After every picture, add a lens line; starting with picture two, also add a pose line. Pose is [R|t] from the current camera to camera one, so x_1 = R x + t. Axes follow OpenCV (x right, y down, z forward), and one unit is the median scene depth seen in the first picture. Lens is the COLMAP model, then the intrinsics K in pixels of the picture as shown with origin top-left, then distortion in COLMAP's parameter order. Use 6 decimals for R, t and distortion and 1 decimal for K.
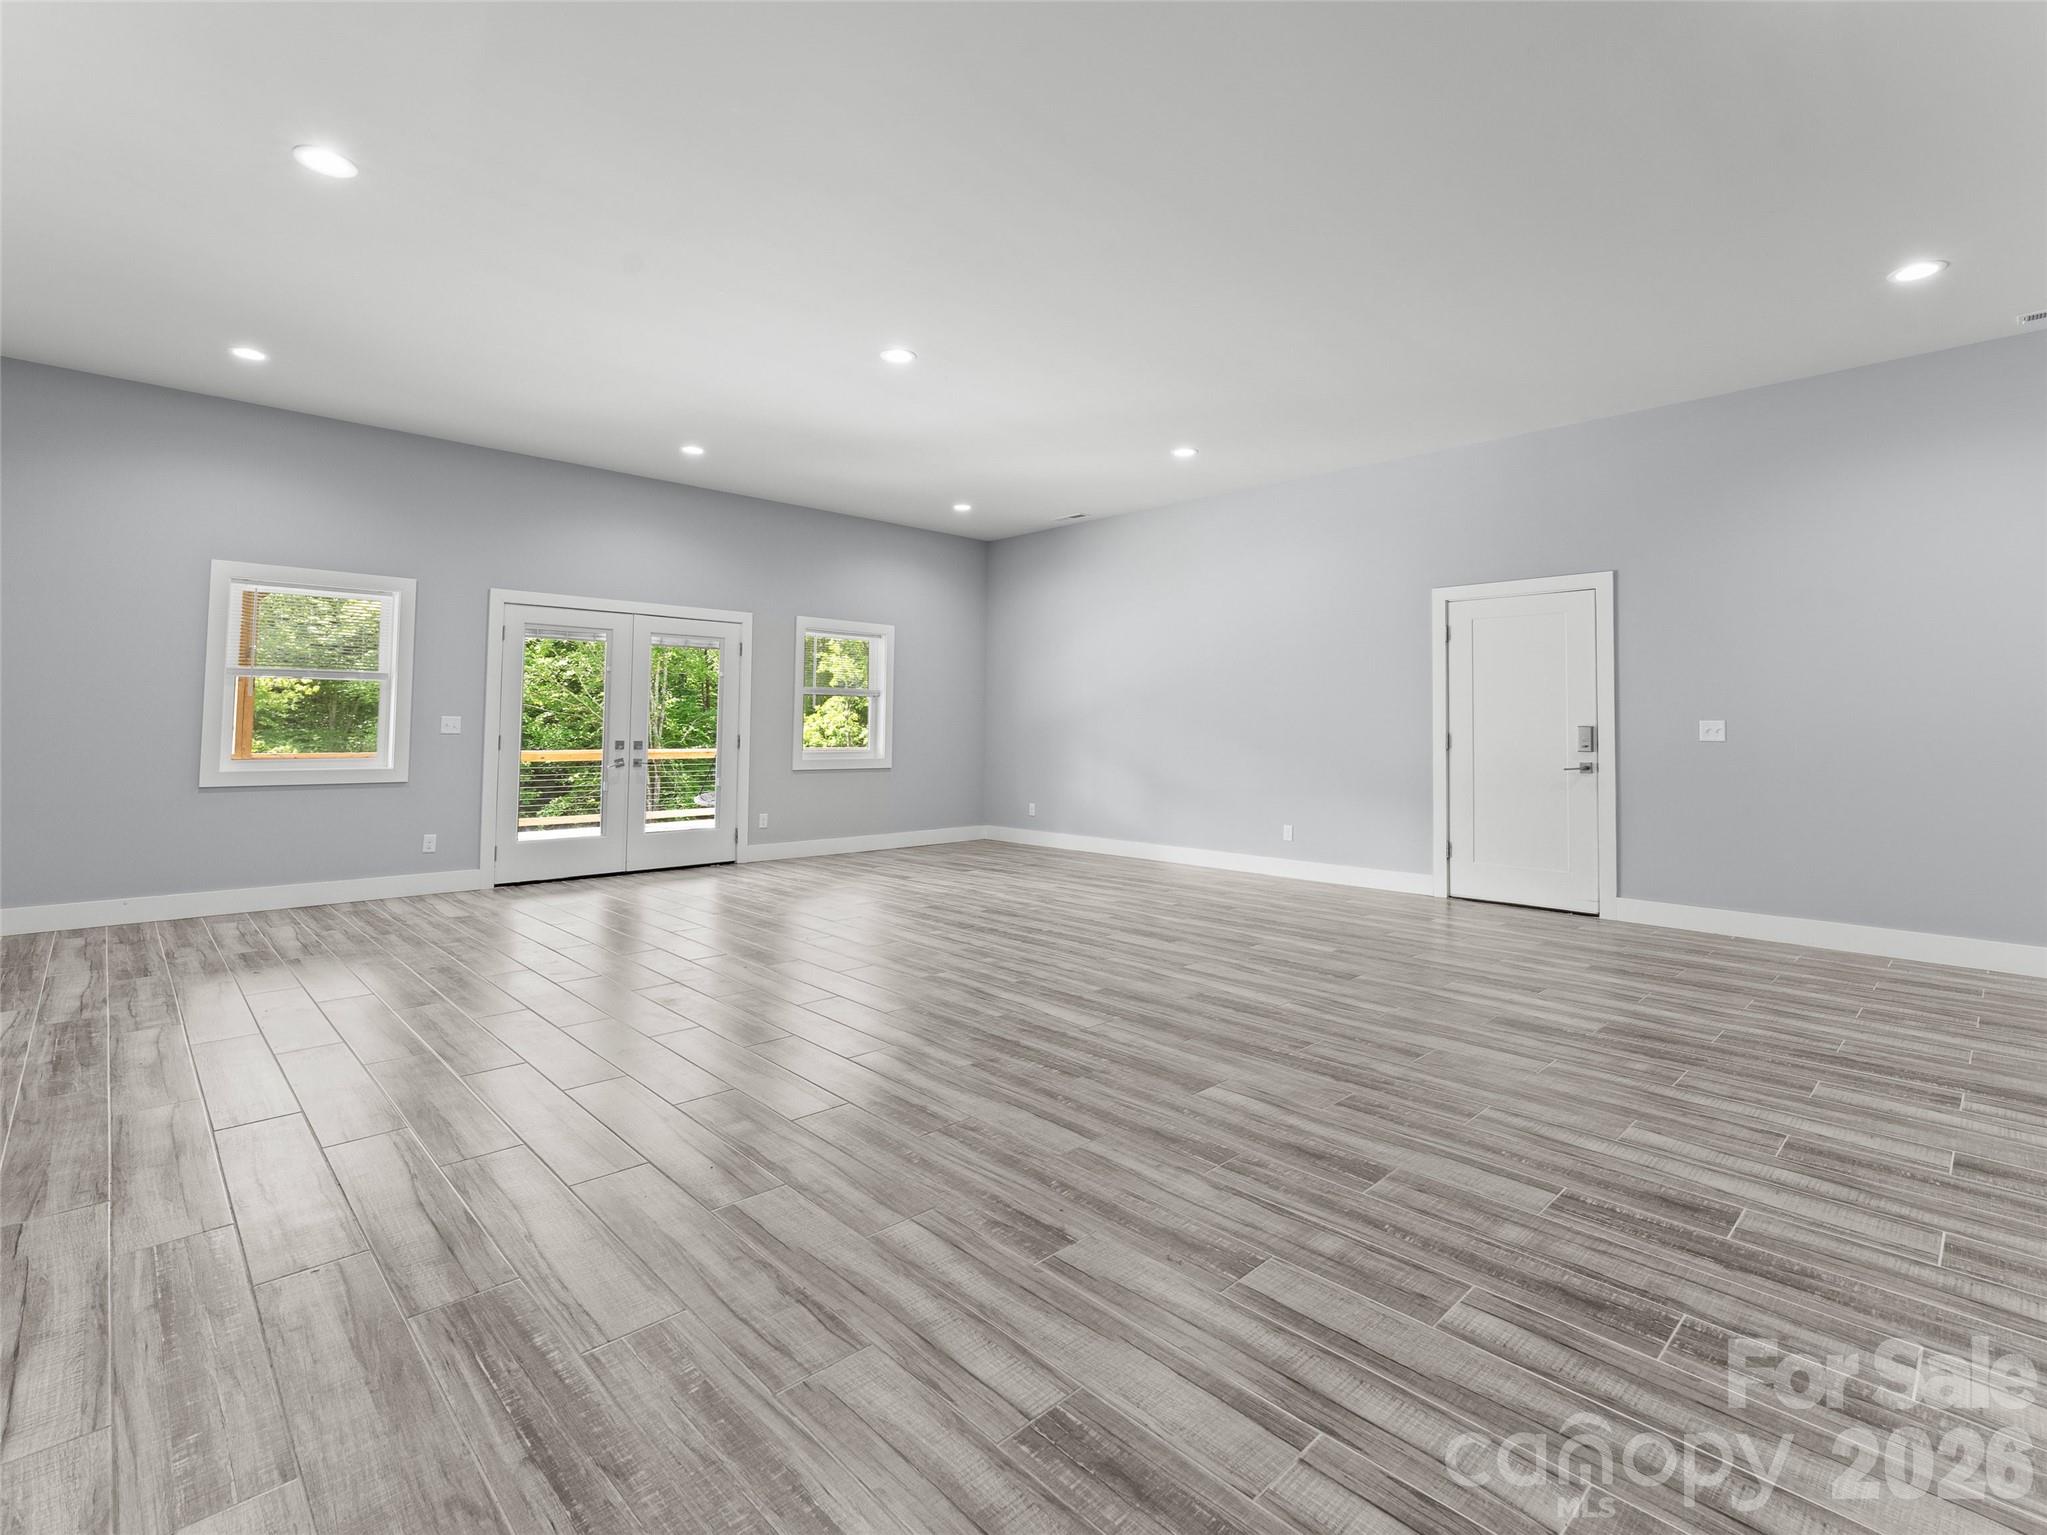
lens RADIAL K [[927.8, 0, 1030.7], [0, 927.8, 747.4], [0, 0, 1]] dist [-0.002030, -0.000207]
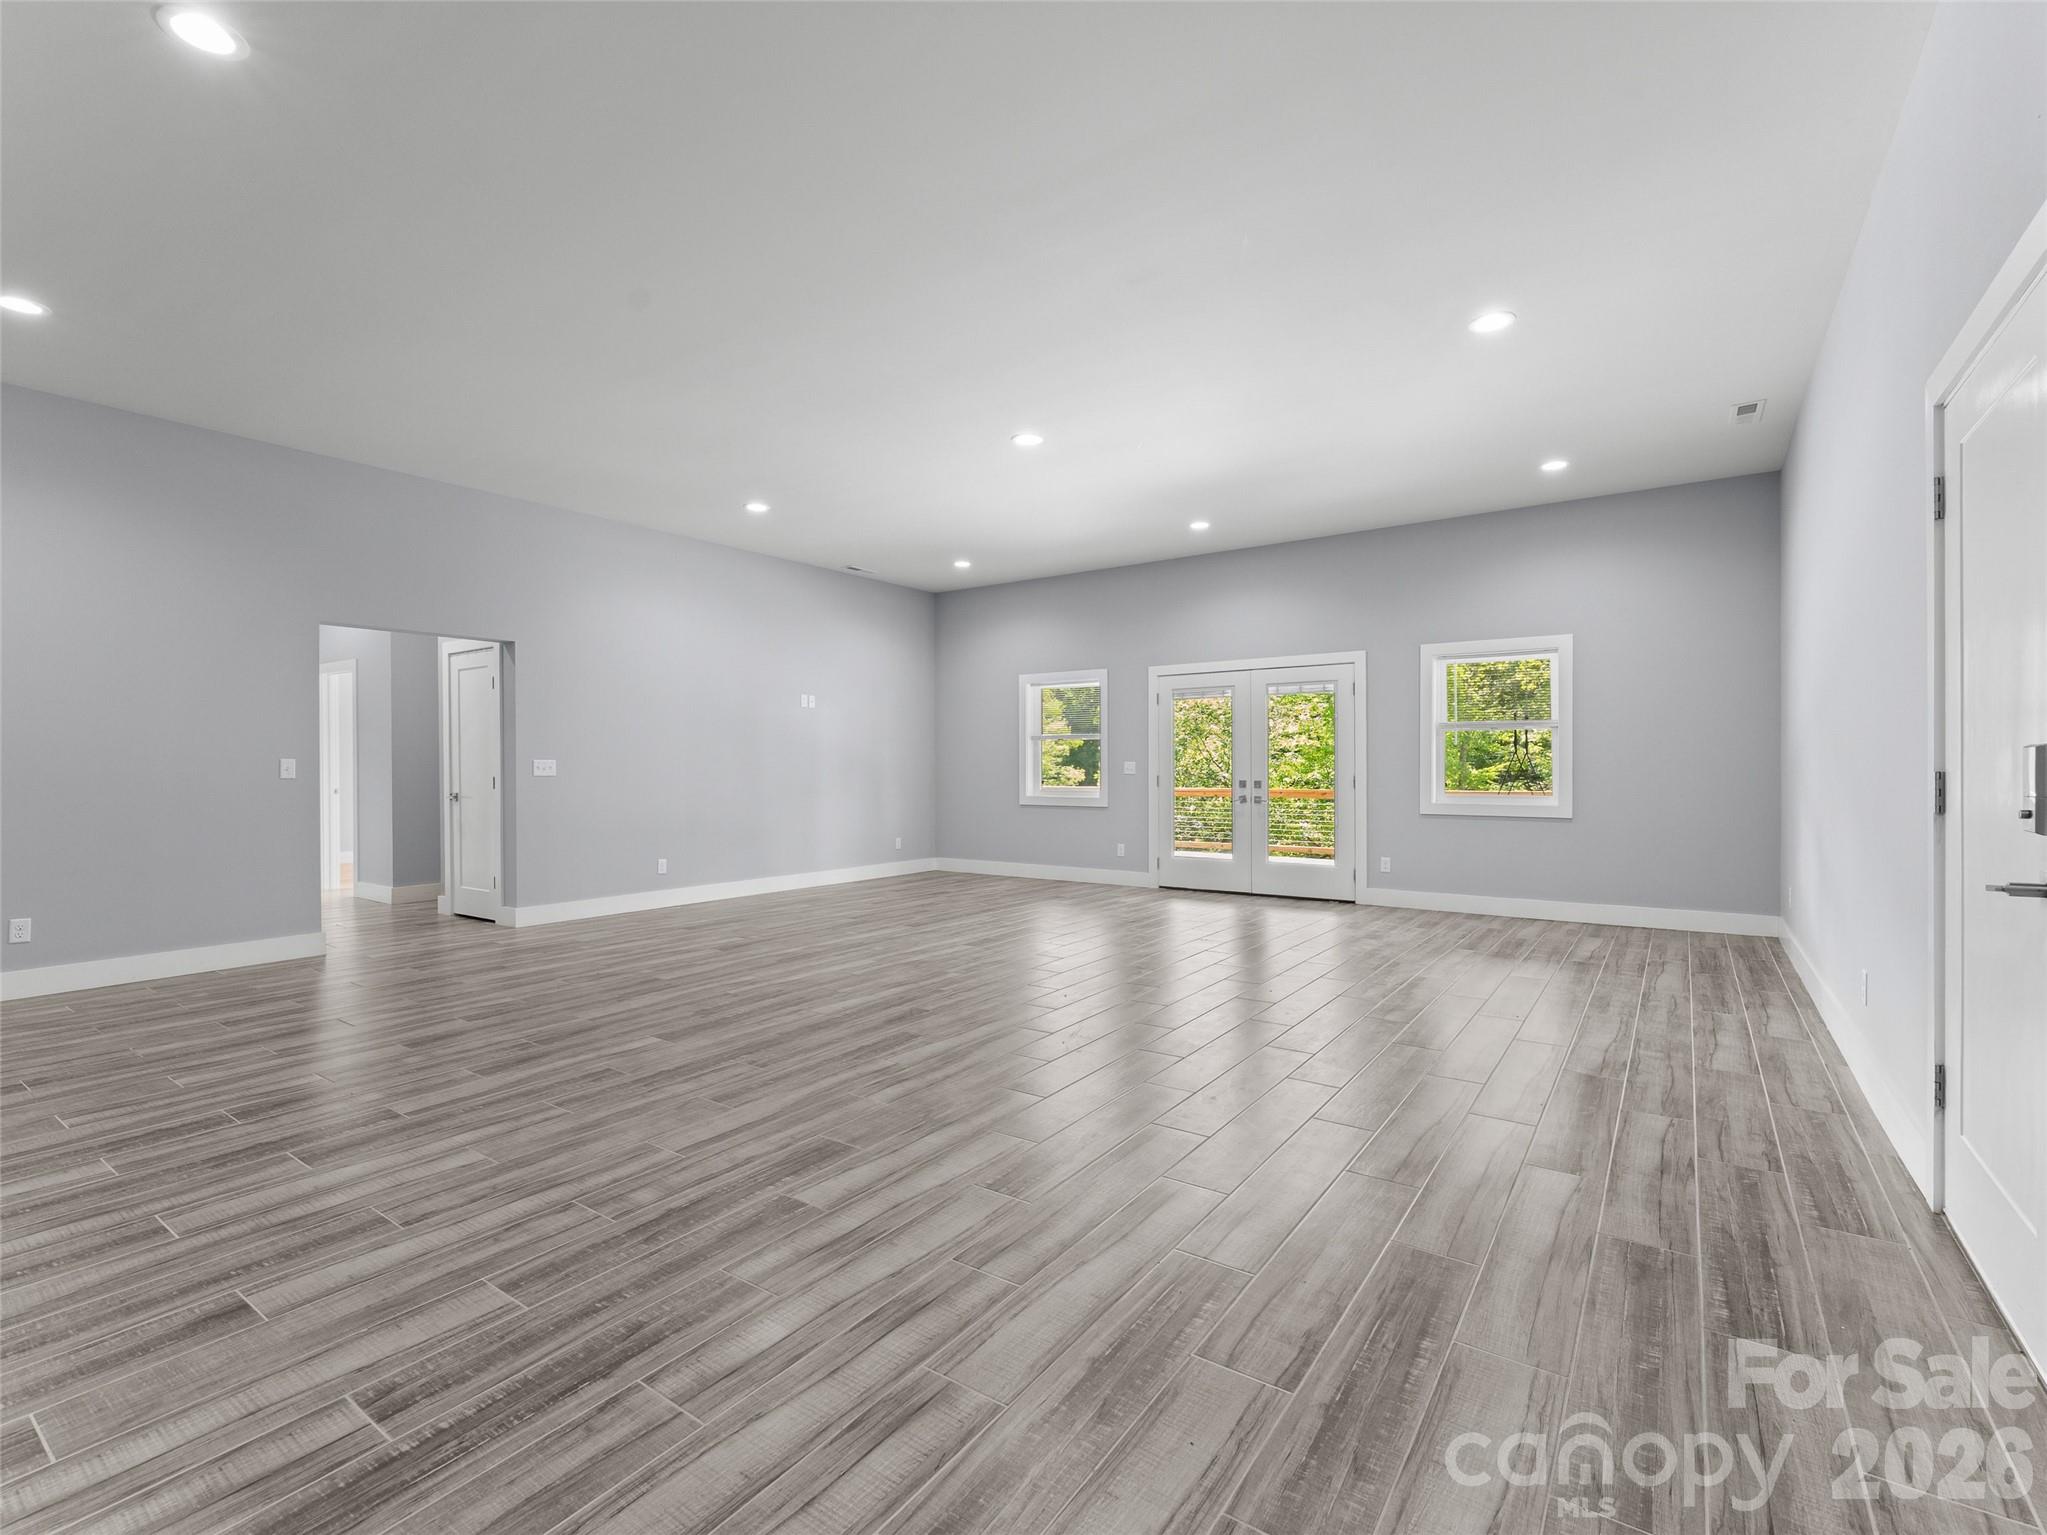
lens RADIAL K [[927.8, 0, 1031.0], [0, 927.8, 778.4], [0, 0, 1]] dist [-0.002030, -0.000207]
pose [[0.209943, 0.002797, -0.977710, 1.627829], [-0.015978, 0.999872, -0.000571, -0.011578], [0.977583, 0.015742, 0.209961, 1.260209]]
